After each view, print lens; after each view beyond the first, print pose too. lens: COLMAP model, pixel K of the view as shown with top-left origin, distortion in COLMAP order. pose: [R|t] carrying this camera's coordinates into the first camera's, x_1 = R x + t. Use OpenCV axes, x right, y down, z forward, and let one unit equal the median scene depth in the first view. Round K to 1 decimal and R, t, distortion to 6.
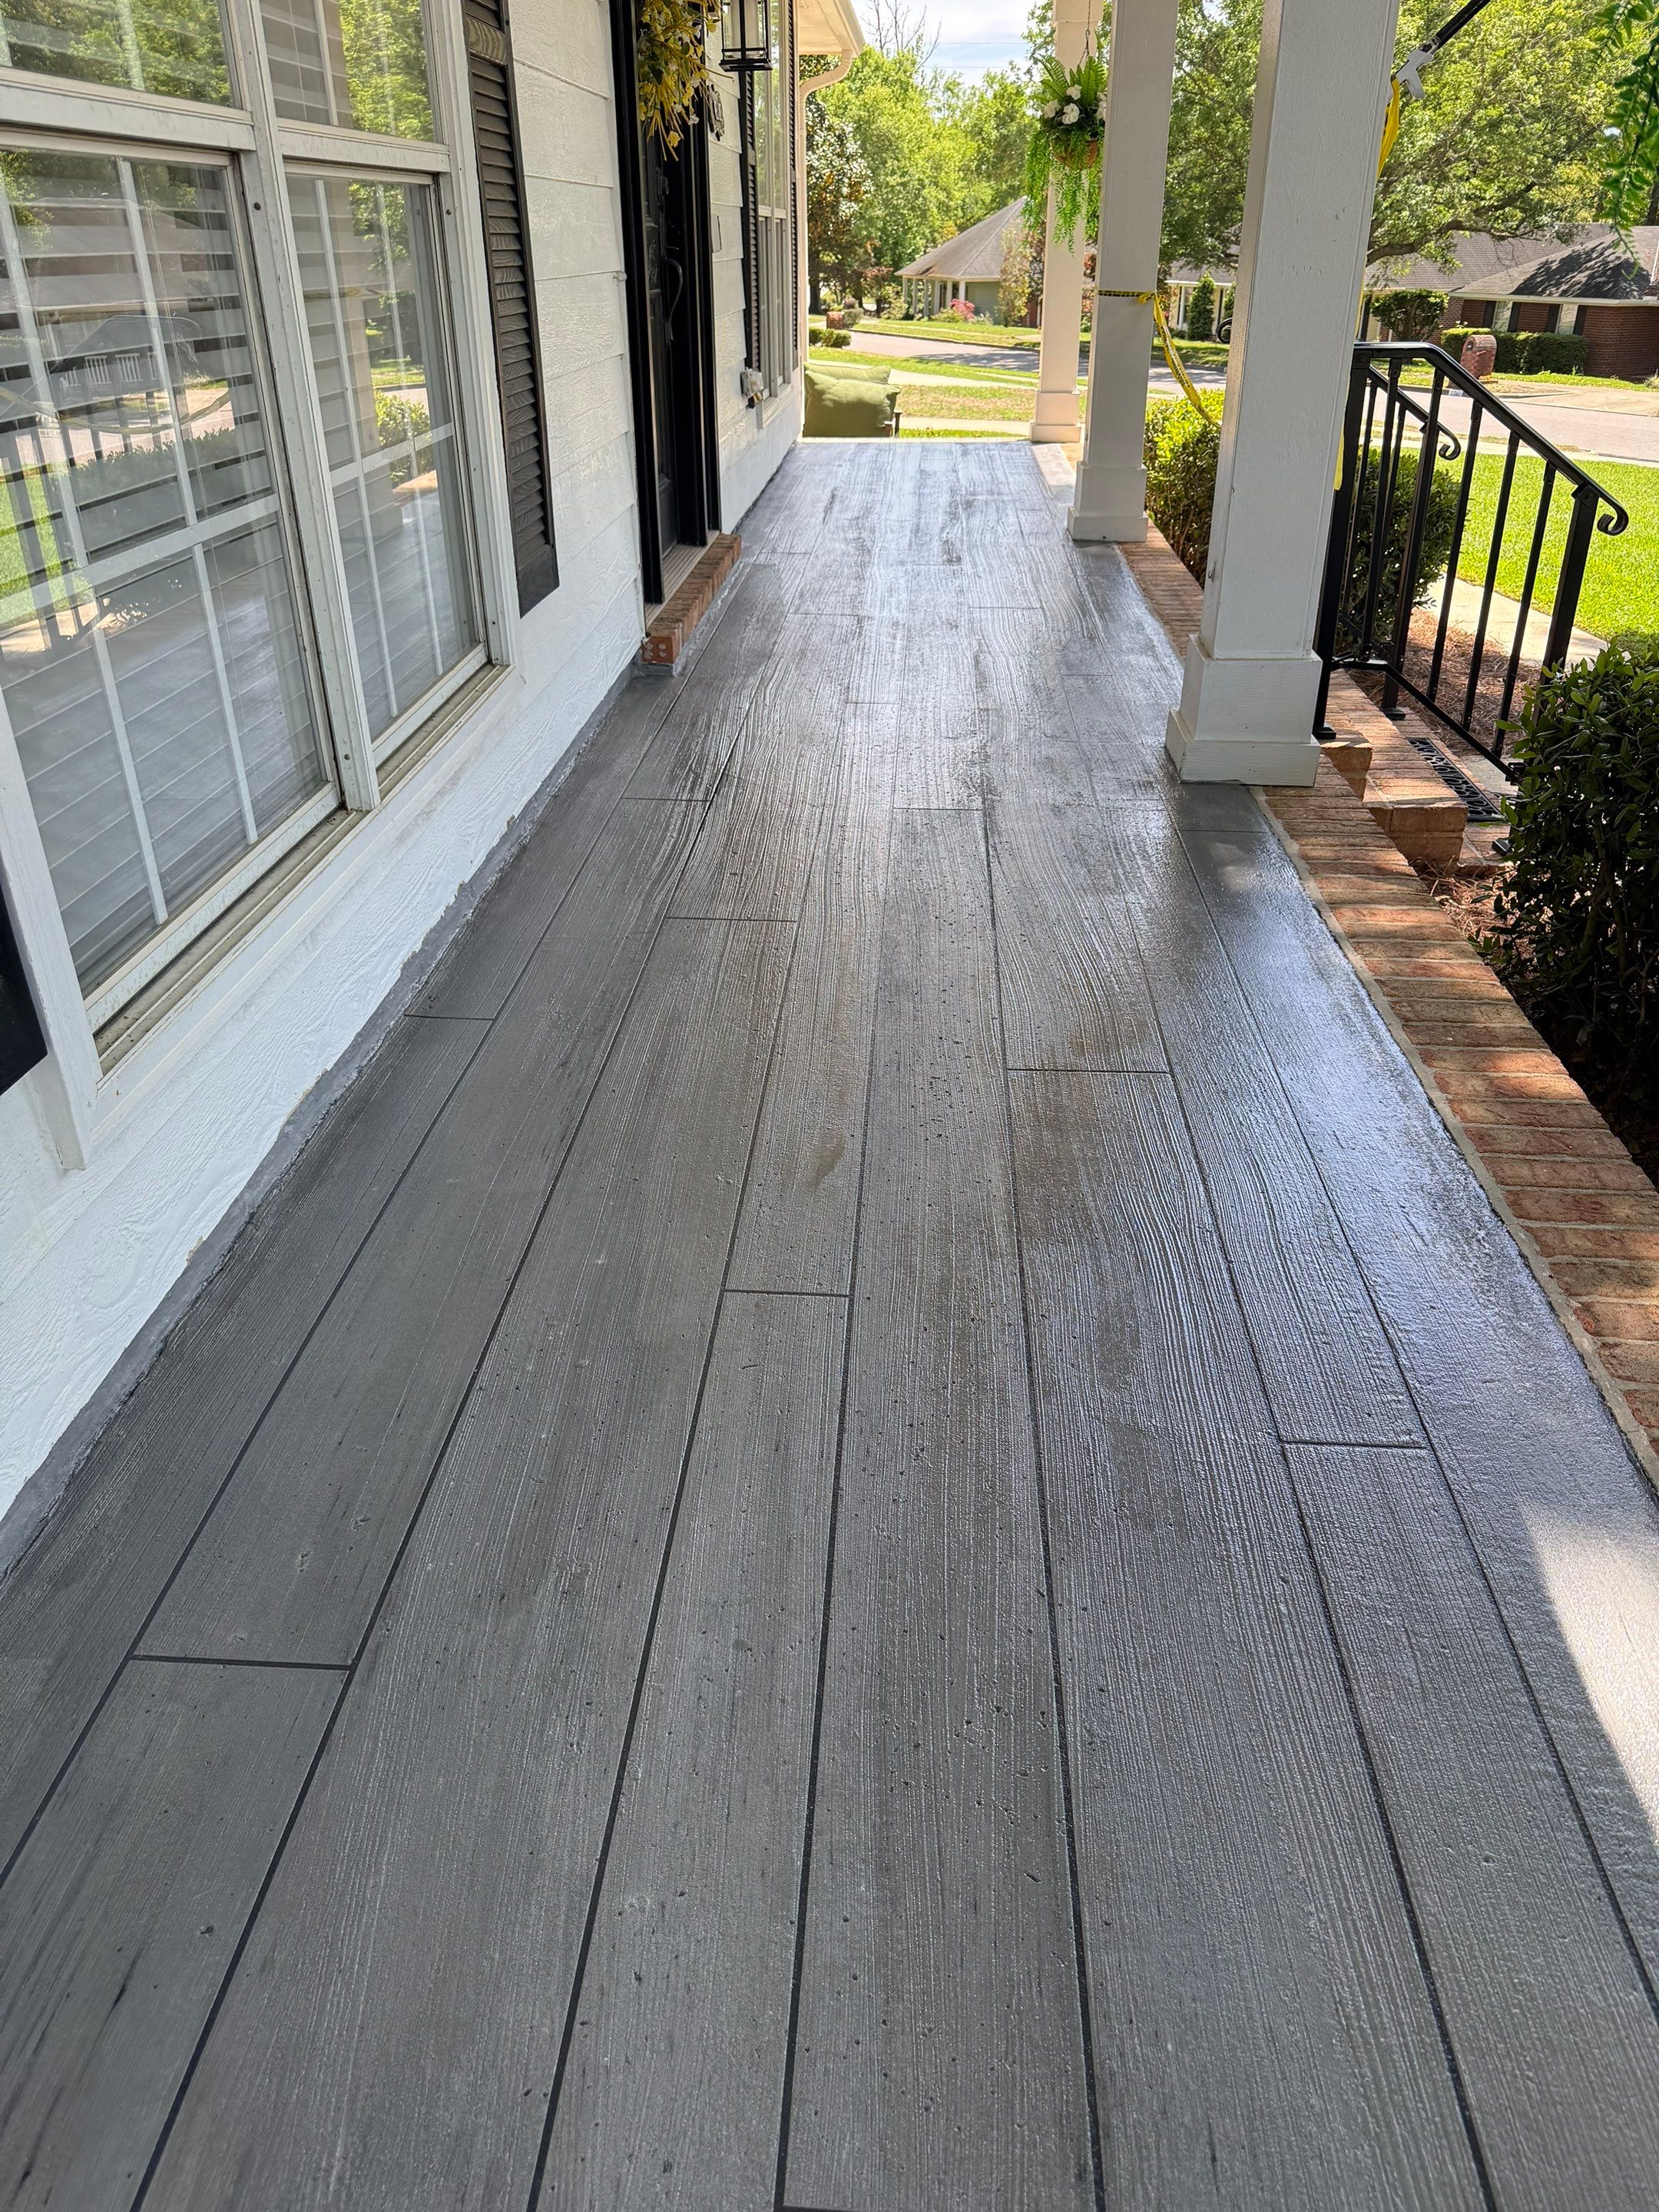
lens RADIAL K [[1566.4, 0, 829.5], [0, 1566.4, 1106.0], [0, 0, 1]] dist [0.016442, -0.023595]
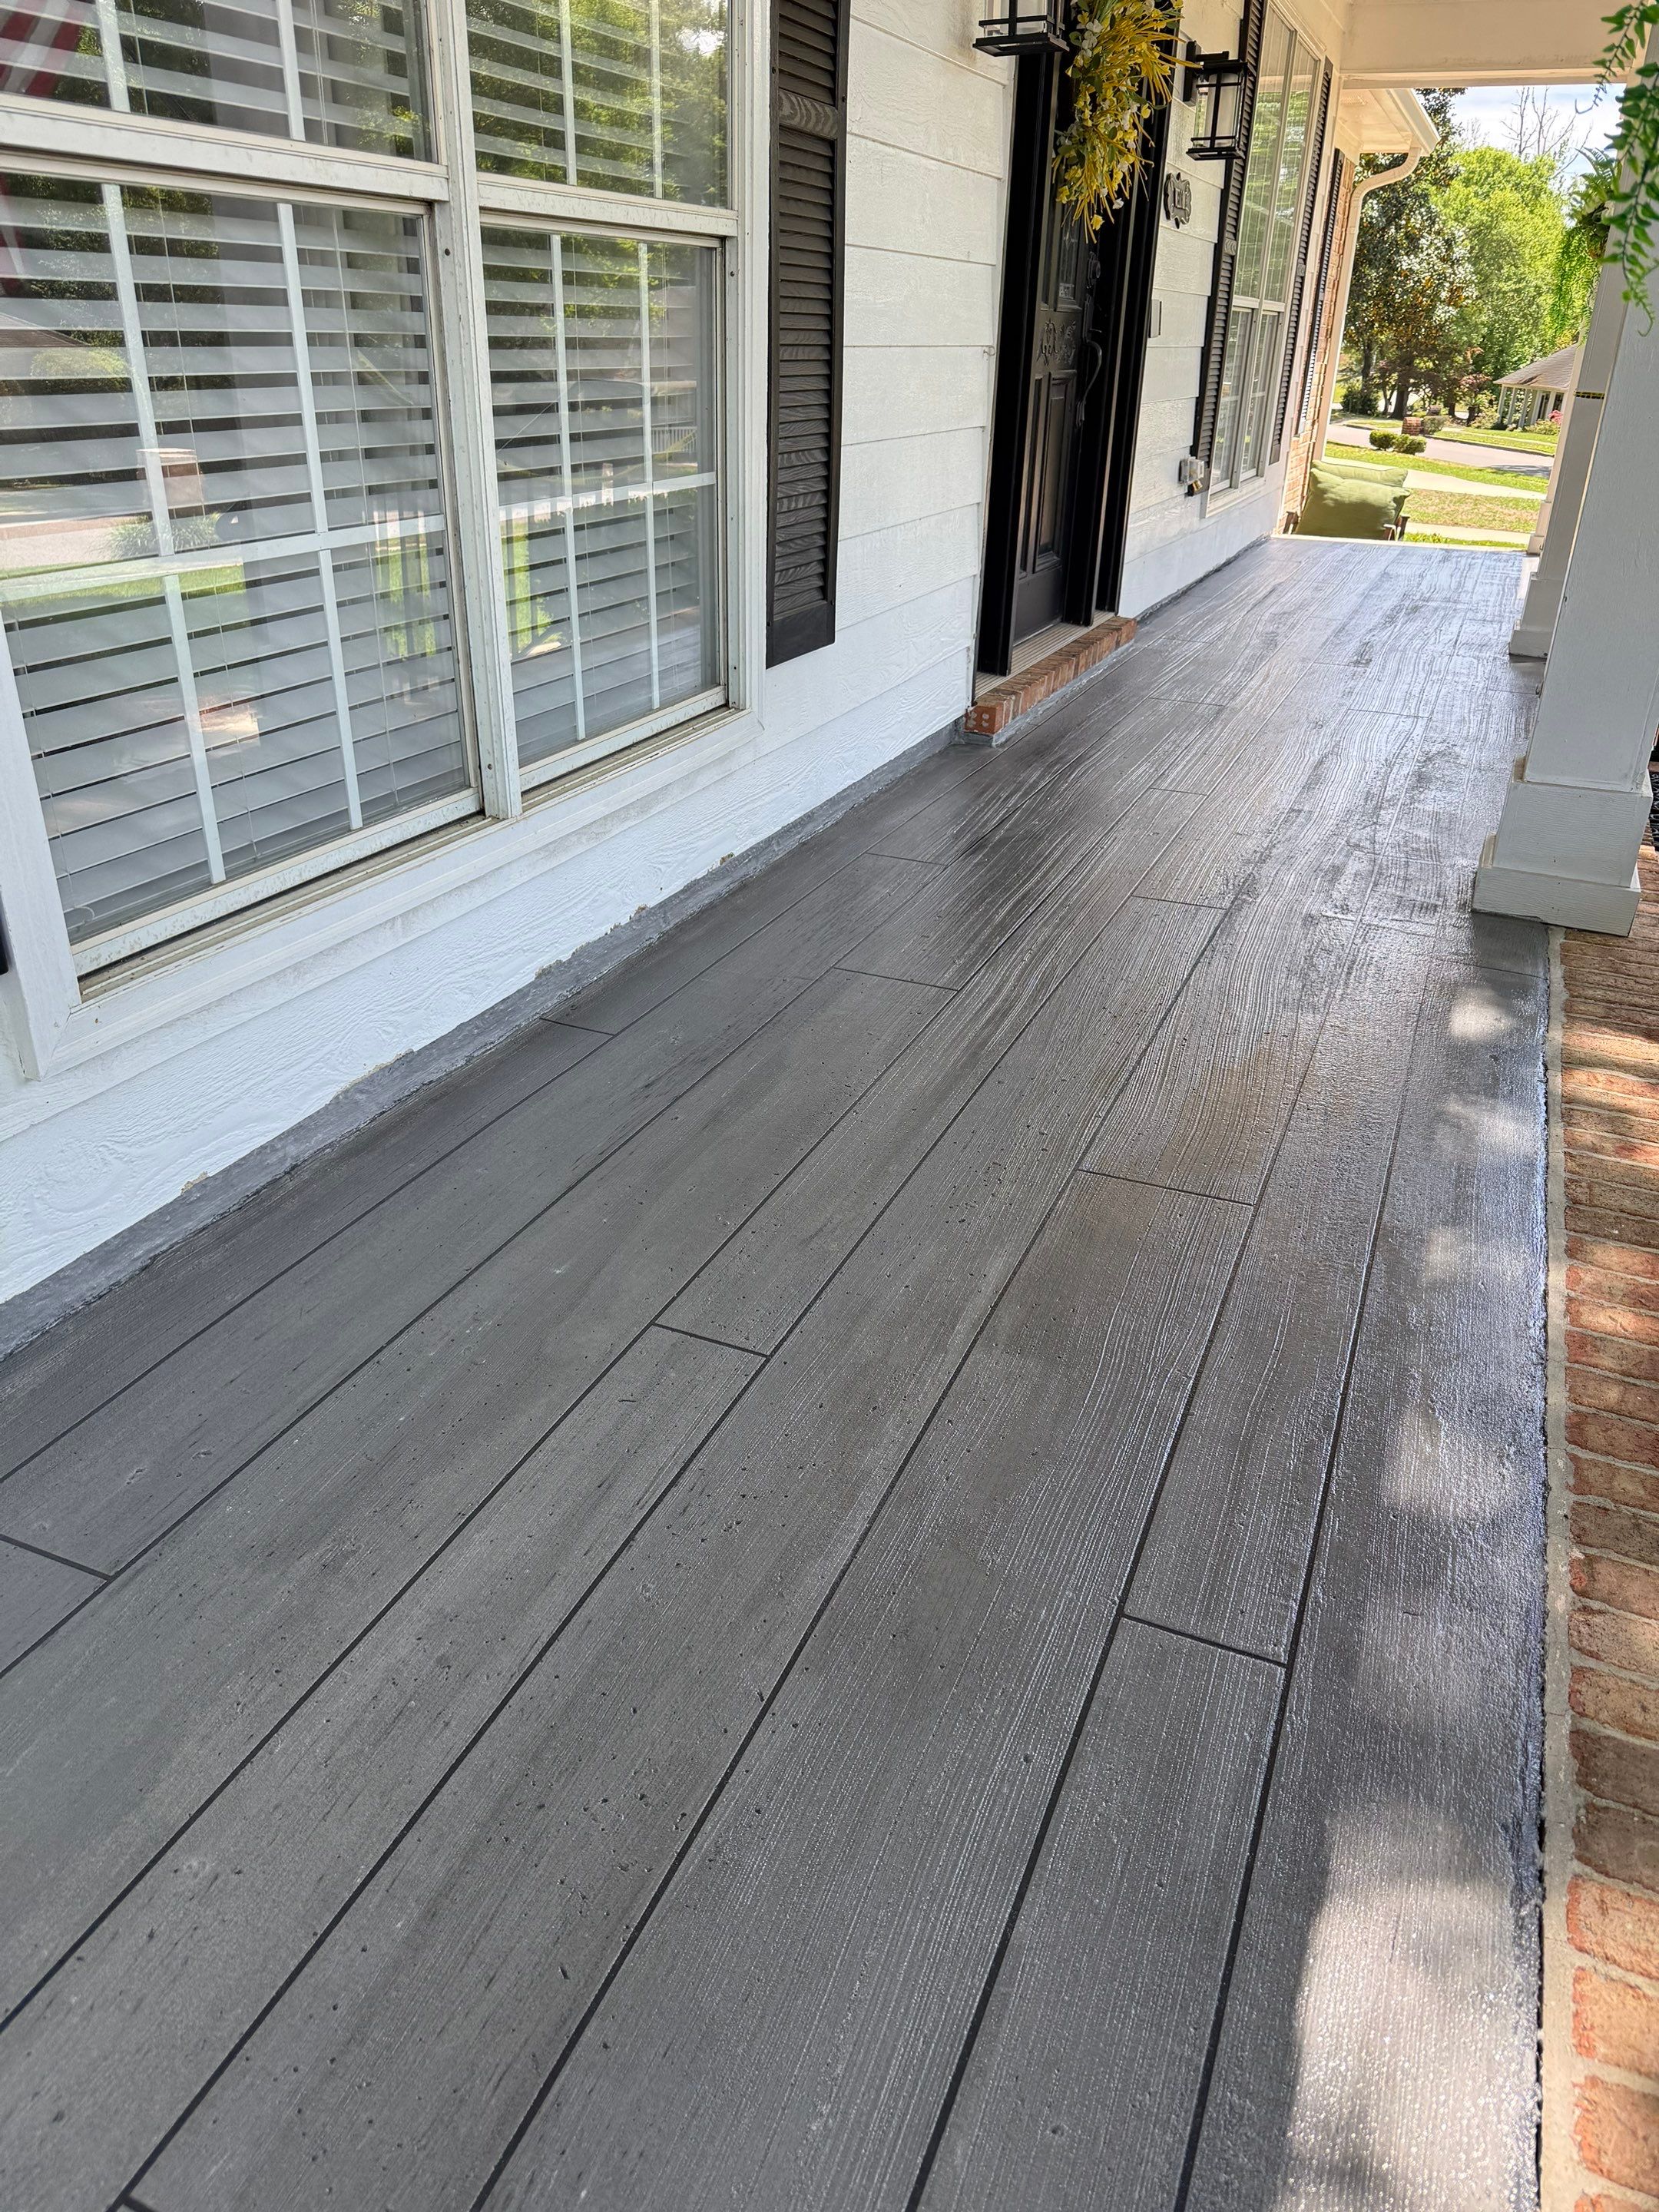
lens RADIAL K [[1563.6, 0, 816.8], [0, 1563.6, 1118.4], [0, 0, 1]] dist [0.015611, -0.021684]
pose [[0.941989, 0.171566, -0.288483, 0.219188], [-0.183527, 0.982904, -0.014724, -0.011035], [0.281025, 0.066814, 0.957372, 0.055255]]
